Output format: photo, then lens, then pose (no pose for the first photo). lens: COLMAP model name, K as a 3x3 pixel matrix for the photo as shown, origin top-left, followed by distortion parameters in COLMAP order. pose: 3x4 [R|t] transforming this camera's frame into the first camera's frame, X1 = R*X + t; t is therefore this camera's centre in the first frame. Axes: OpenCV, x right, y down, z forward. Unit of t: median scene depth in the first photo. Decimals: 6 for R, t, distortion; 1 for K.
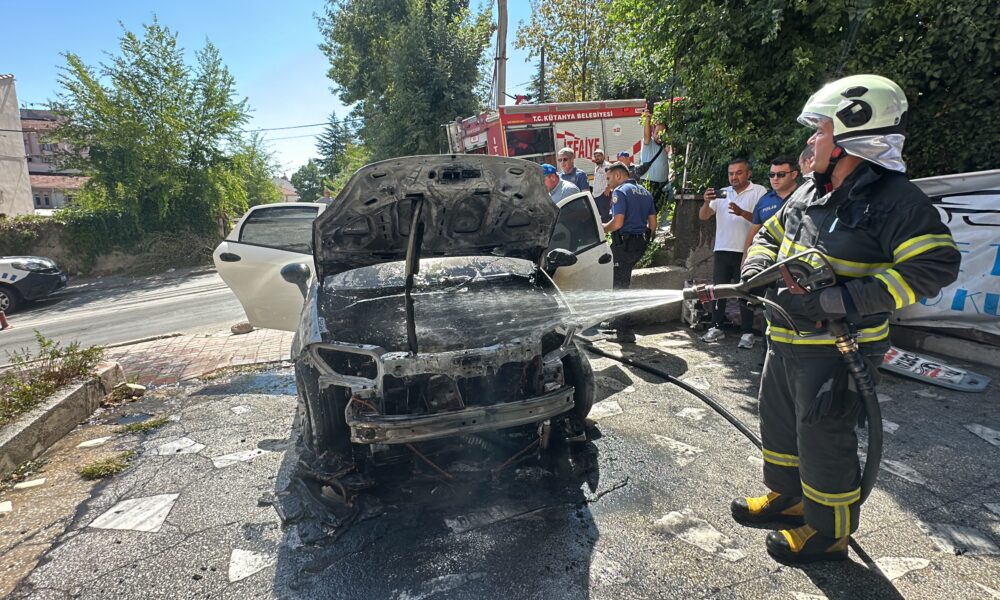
lens RADIAL K [[495.9, 0, 500.0], [0, 495.9, 300.0], [0, 0, 1]] dist [0.013416, -0.000033]
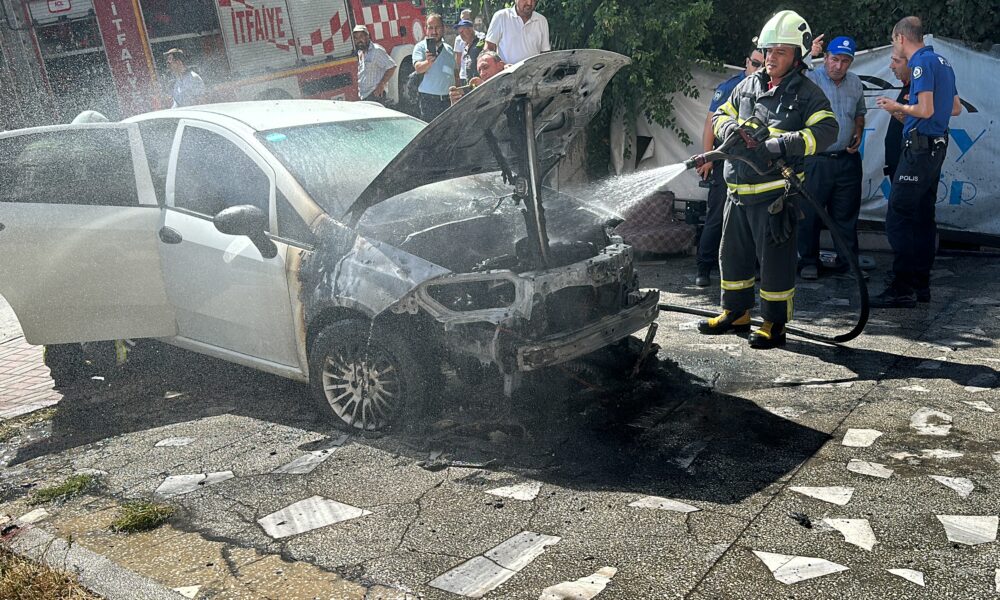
lens RADIAL K [[923.4, 0, 496.5], [0, 923.4, 296.4], [0, 0, 1]] dist [0.237173, -0.480283]
pose [[0.834072, -0.149604, 0.530982, -1.006079], [0.154349, 0.987370, 0.035738, 0.070359], [-0.529622, 0.052148, 0.846629, -0.338452]]
